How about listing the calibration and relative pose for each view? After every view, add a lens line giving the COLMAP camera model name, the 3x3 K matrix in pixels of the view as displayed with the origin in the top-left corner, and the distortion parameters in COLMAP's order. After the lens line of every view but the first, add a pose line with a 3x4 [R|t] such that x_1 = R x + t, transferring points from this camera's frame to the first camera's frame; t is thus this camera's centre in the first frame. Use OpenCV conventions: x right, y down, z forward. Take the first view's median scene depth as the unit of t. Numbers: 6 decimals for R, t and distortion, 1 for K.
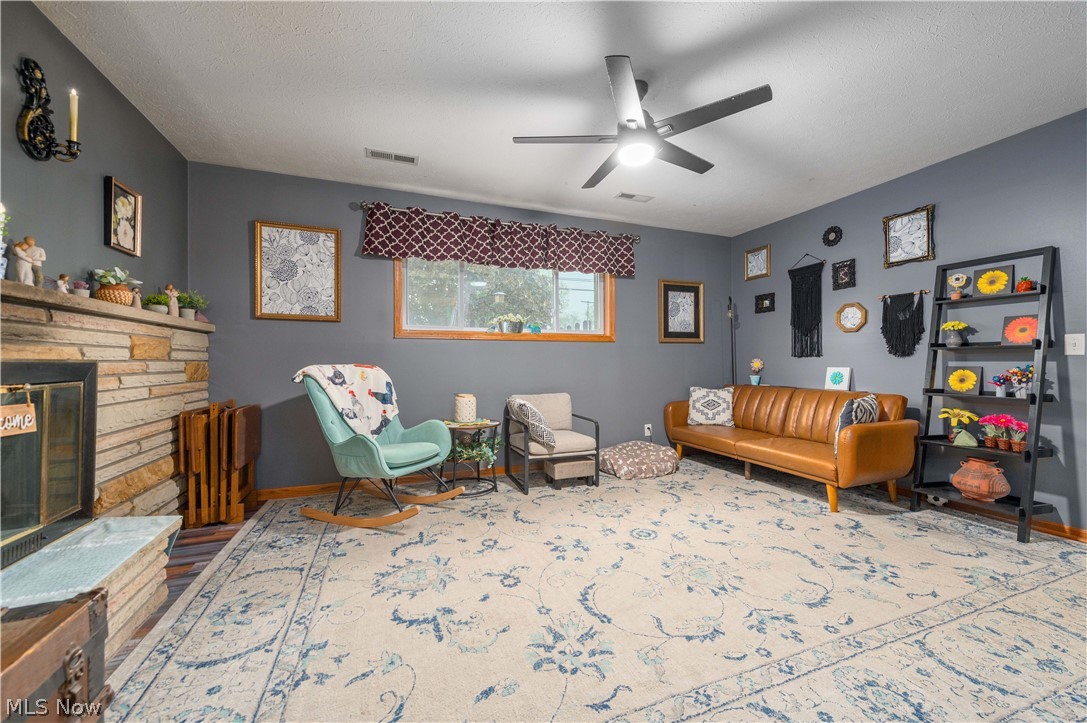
lens RADIAL K [[427.1, 0, 558.8], [0, 427.1, 361.0], [0, 0, 1]] dist [0.019710, -0.006610]
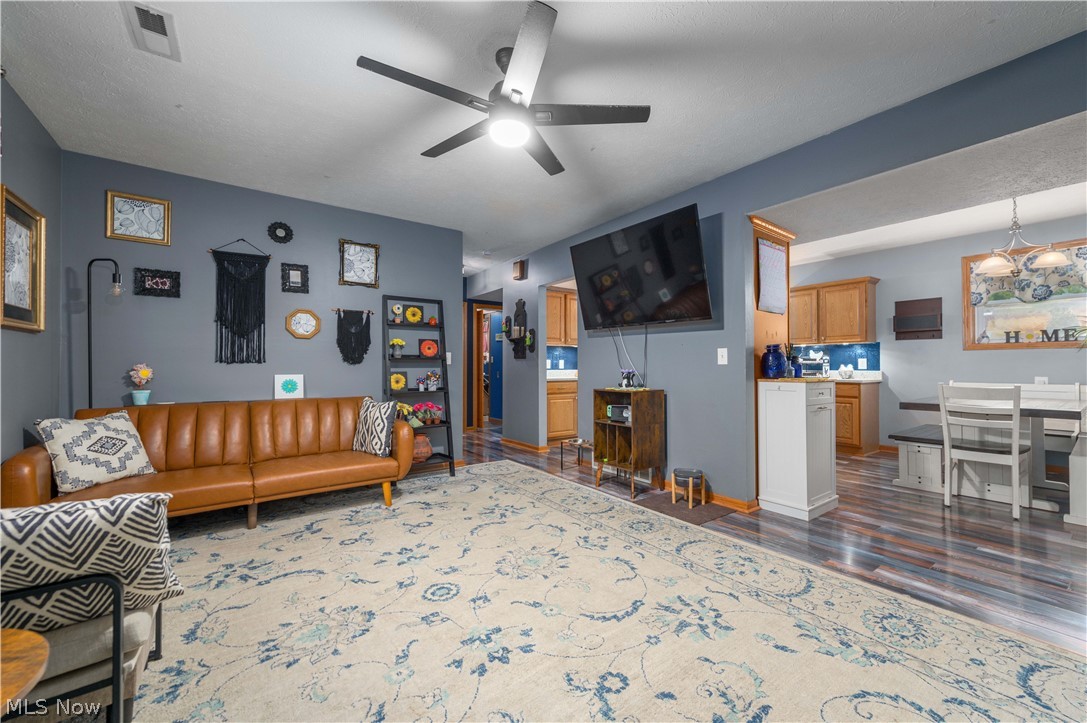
lens RADIAL K [[427.1, 0, 558.8], [0, 427.1, 361.0], [0, 0, 1]] dist [0.019710, -0.006610]
pose [[-0.260126, 0.016041, 0.965442, -0.536053], [0.001782, 0.999868, -0.016133, 0.001462], [-0.965573, -0.002477, -0.260120, 0.878338]]
